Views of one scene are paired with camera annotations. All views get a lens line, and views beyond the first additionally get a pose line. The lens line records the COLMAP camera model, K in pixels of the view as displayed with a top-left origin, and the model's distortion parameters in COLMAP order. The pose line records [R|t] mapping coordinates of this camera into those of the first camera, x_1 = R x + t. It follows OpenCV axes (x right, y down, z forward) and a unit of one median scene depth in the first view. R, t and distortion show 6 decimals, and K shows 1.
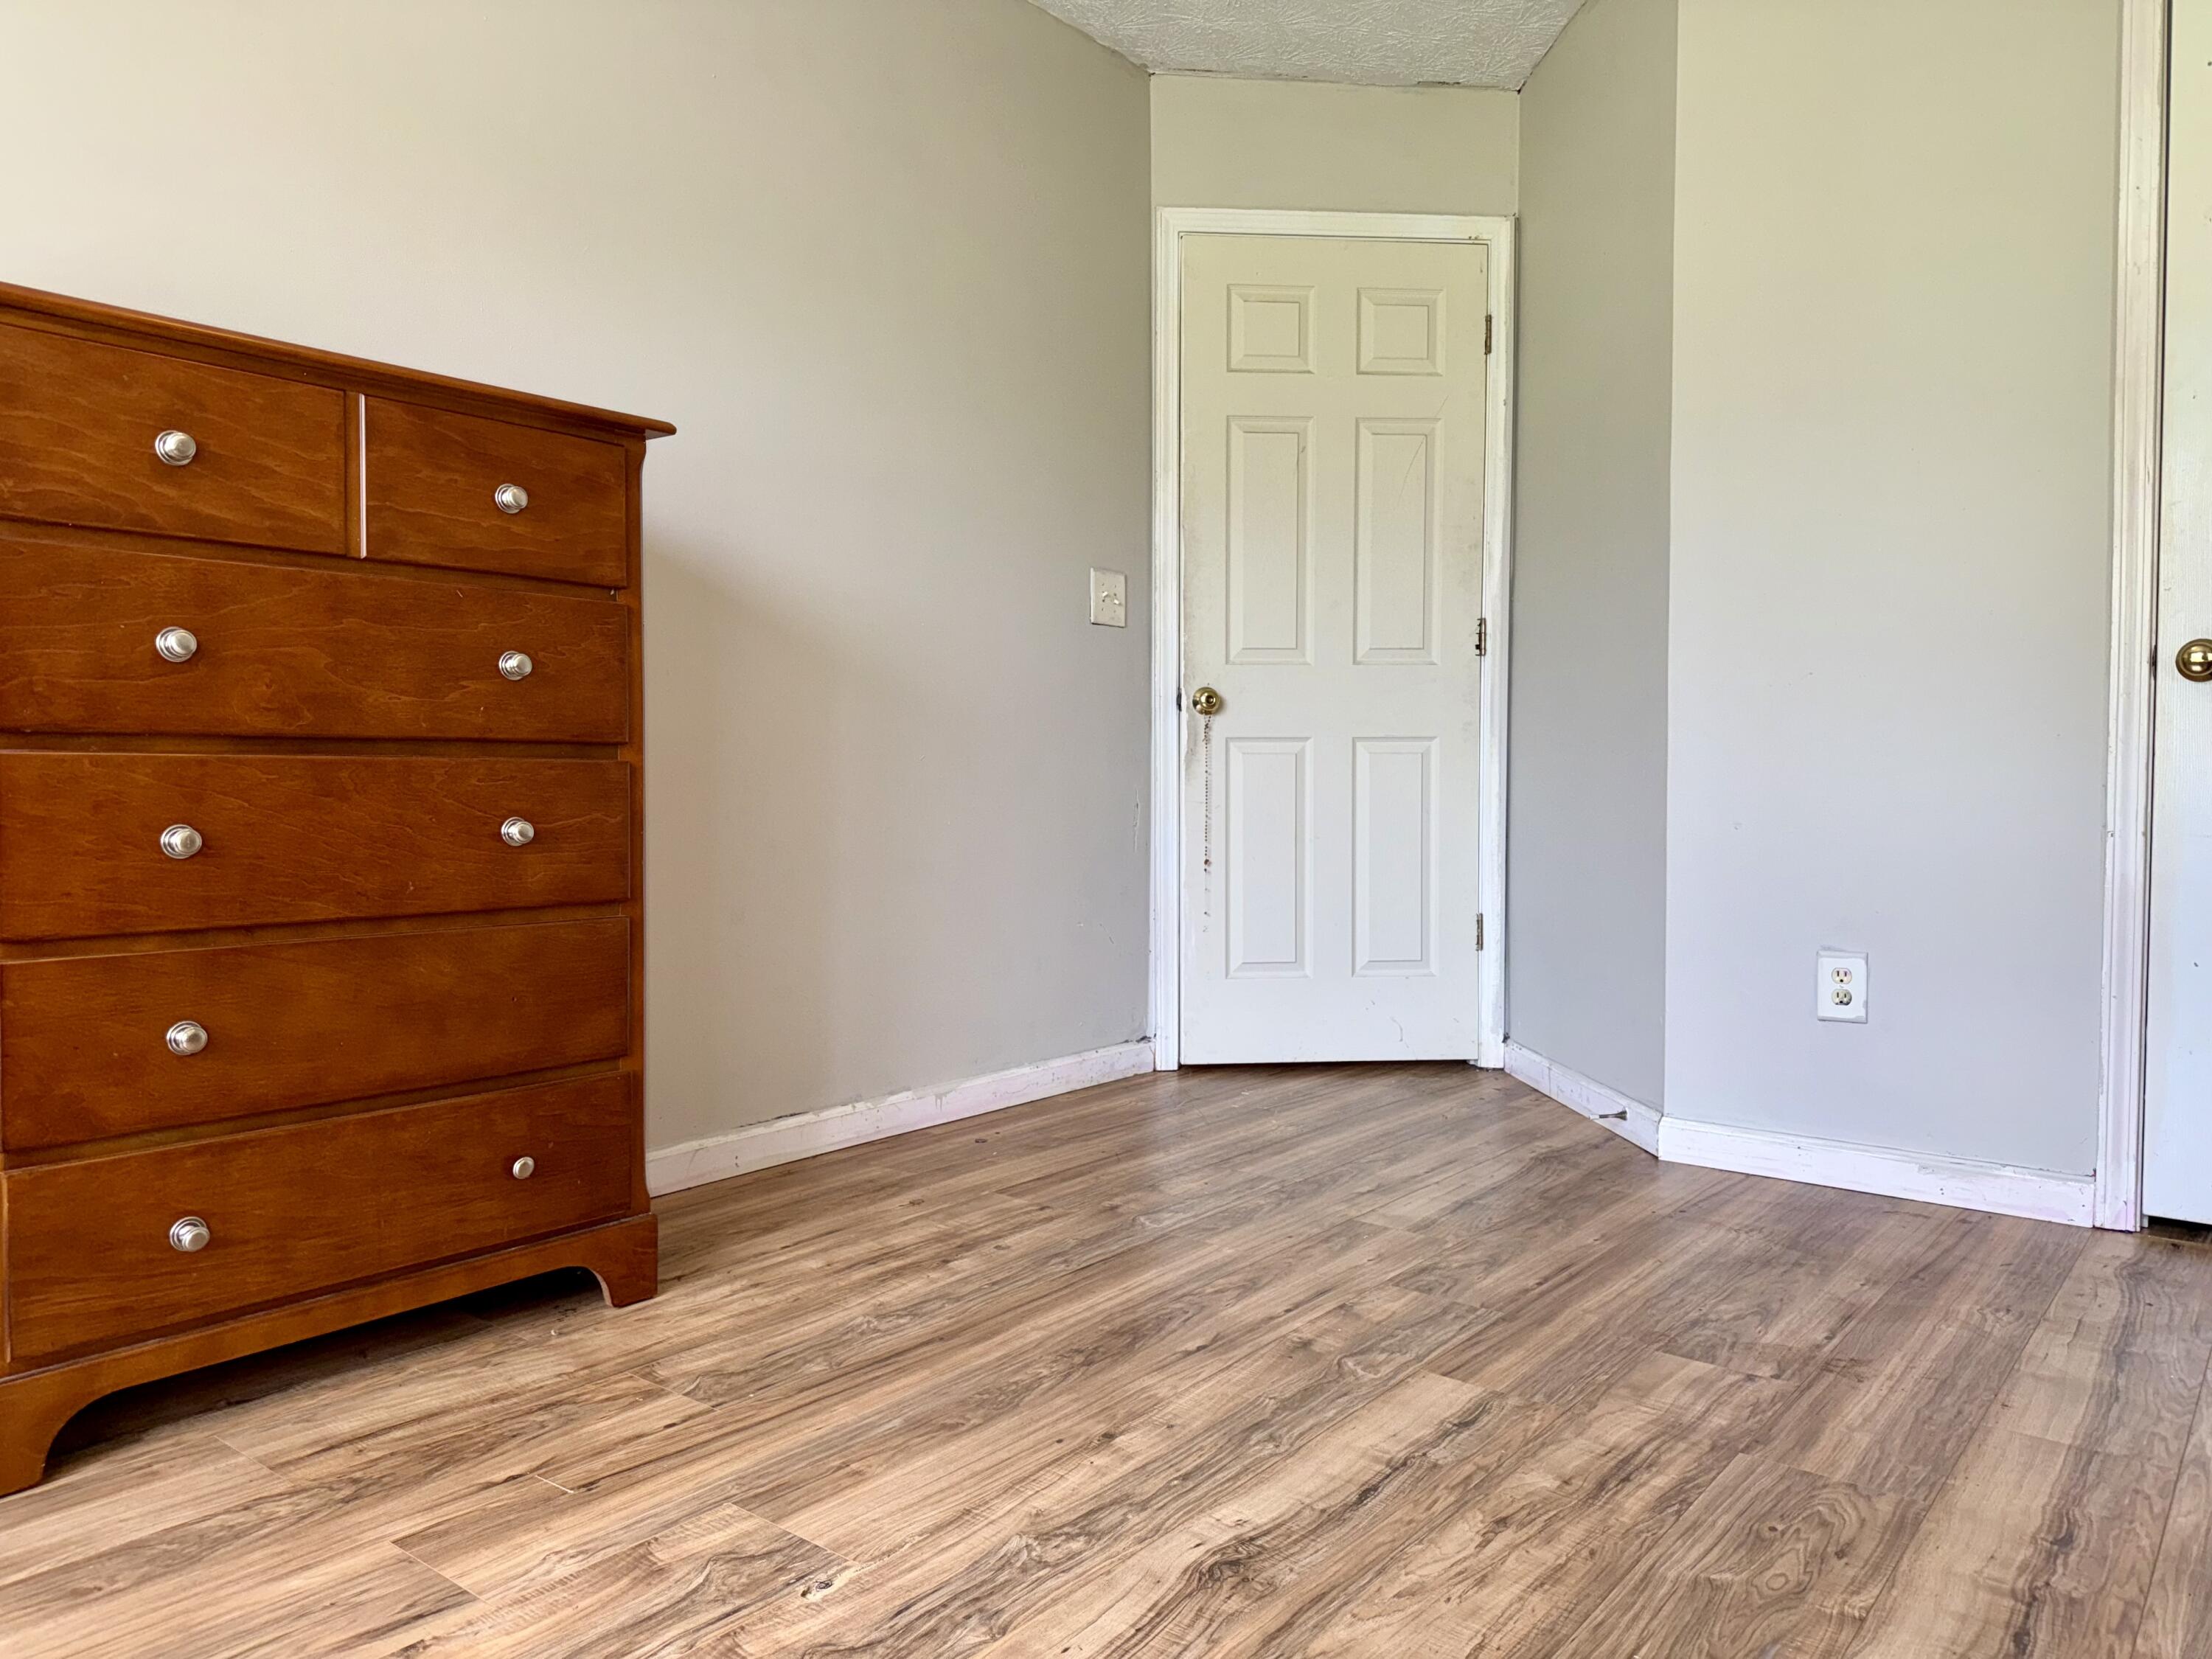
lens RADIAL K [[1576.1, 0, 1106.0], [0, 1576.1, 829.5], [0, 0, 1]] dist [0.032331, -0.011120]
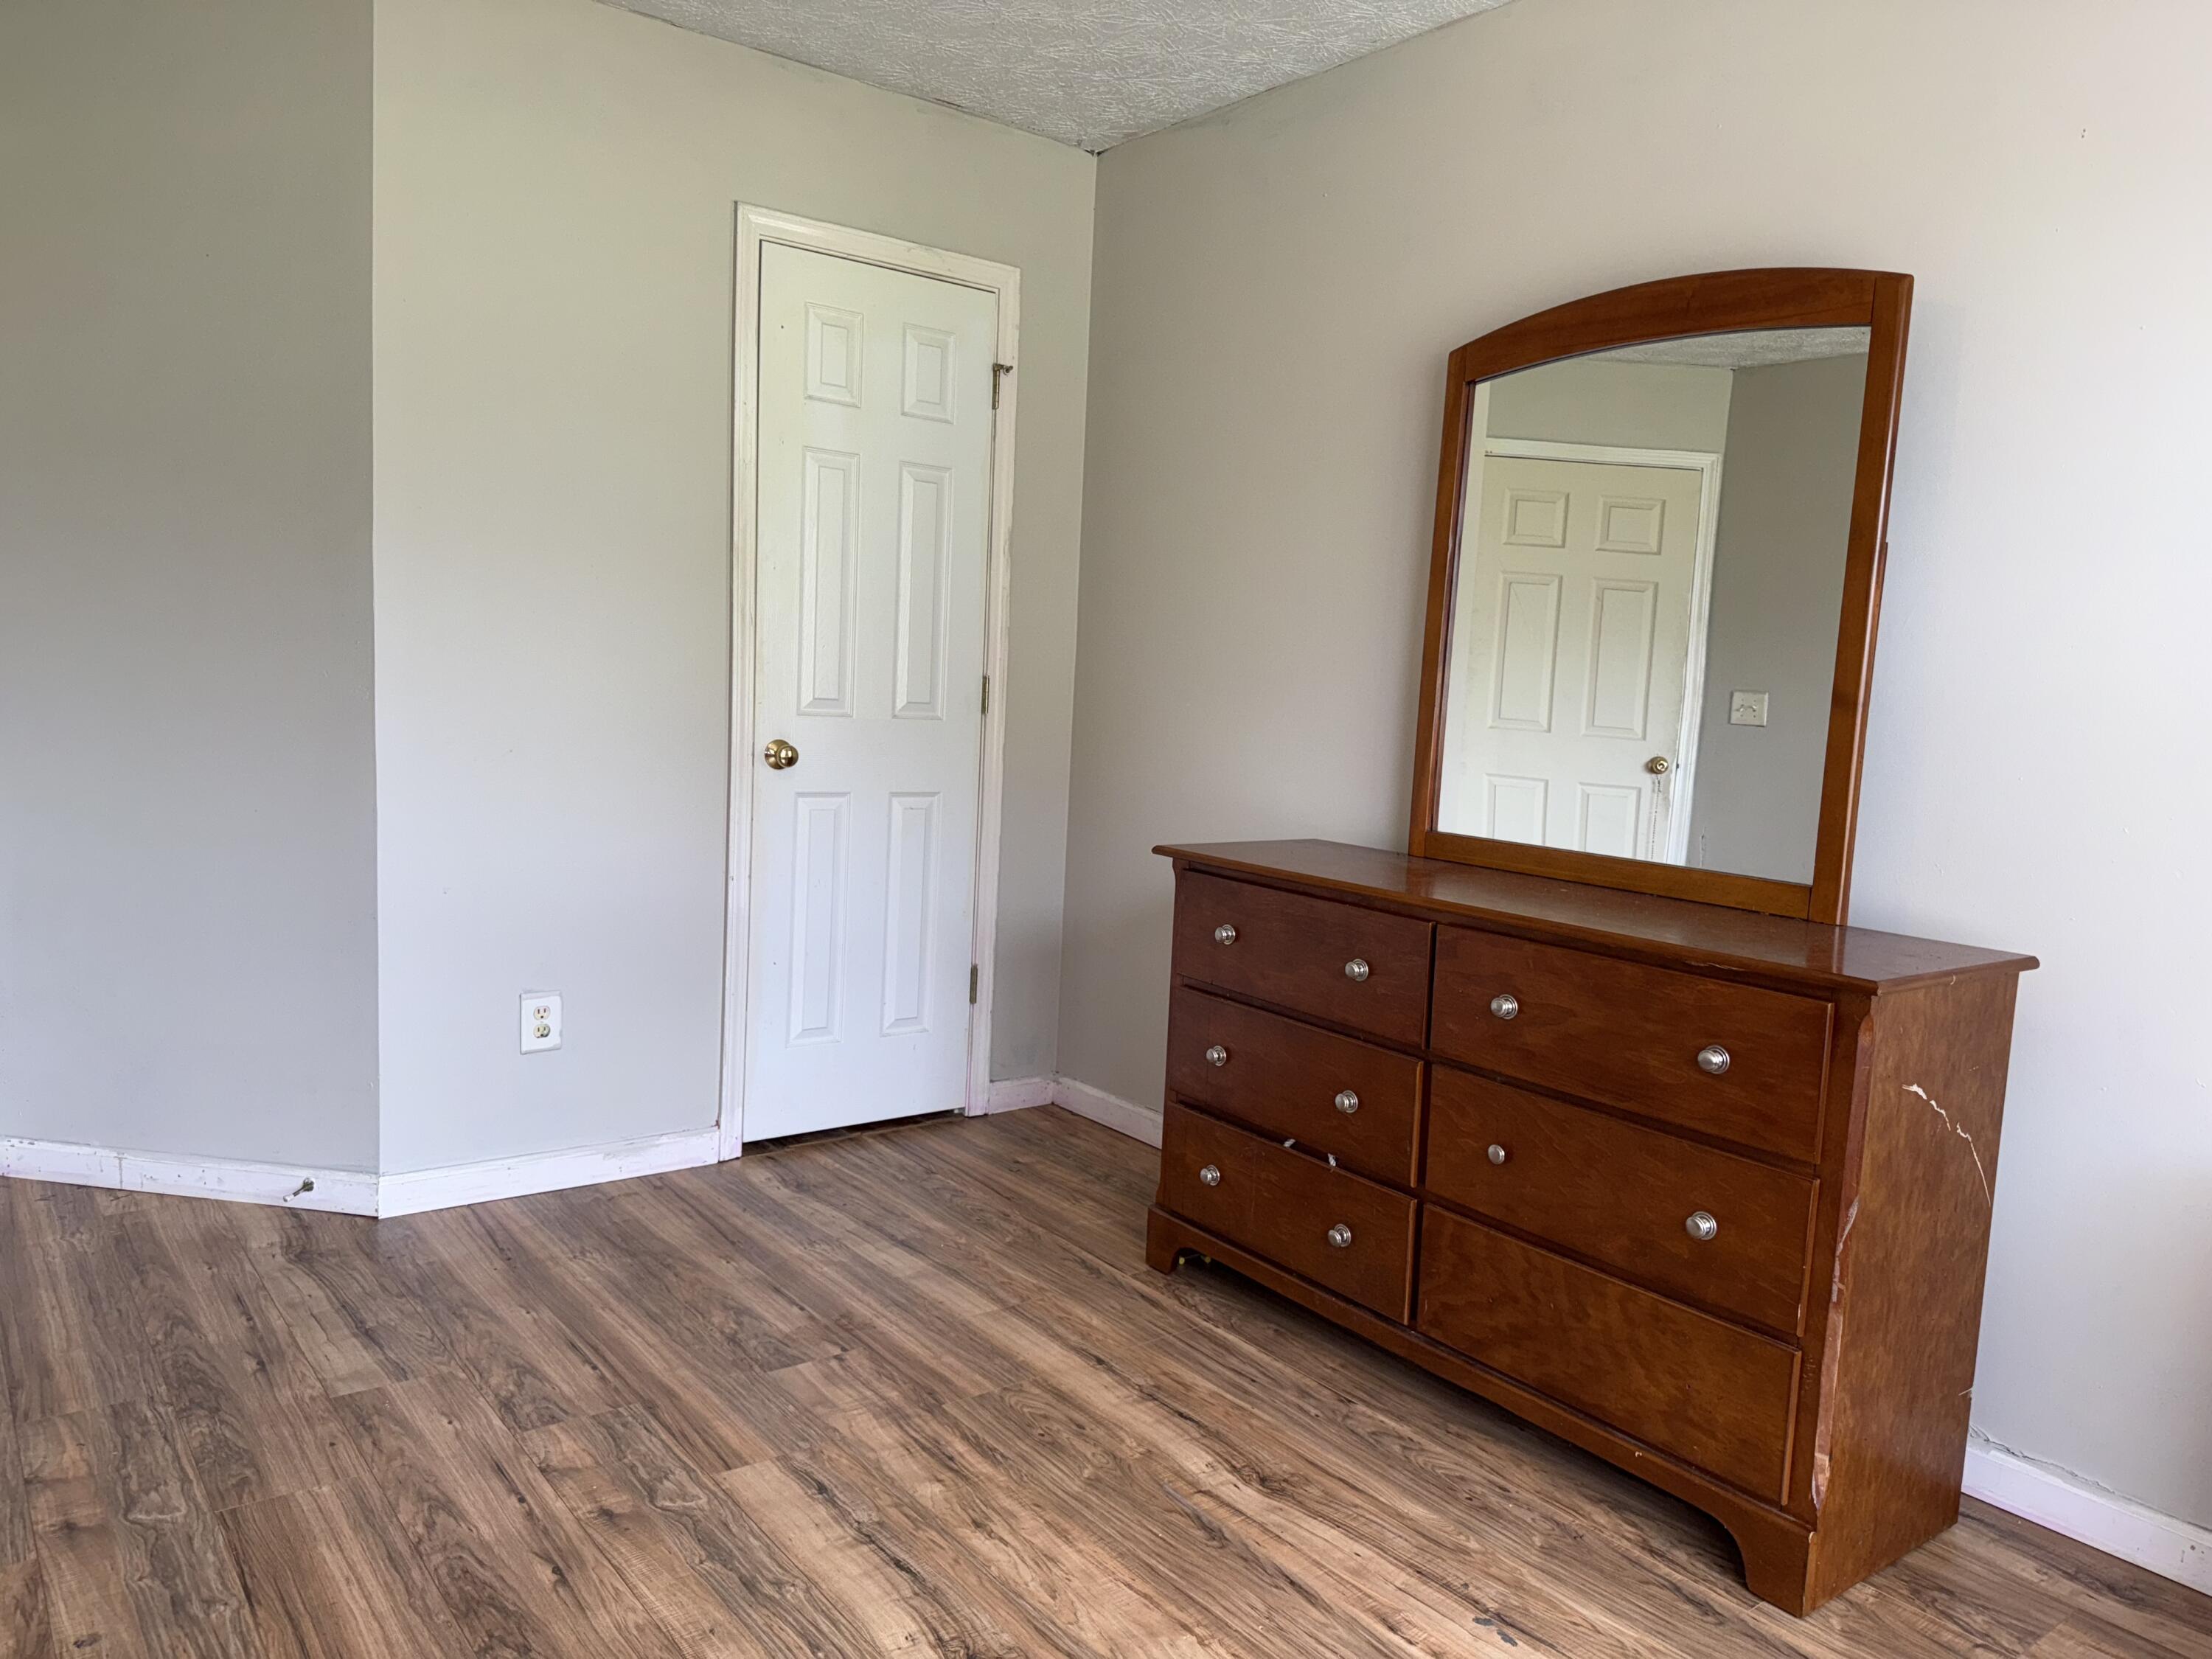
lens RADIAL K [[1576.1, 0, 1106.0], [0, 1576.1, 829.5], [0, 0, 1]] dist [0.032331, -0.011120]
pose [[0.249950, -0.095503, 0.963537, -0.749836], [-0.010303, 0.994805, 0.101275, -0.227623], [-0.968204, -0.035241, 0.247667, 0.441865]]
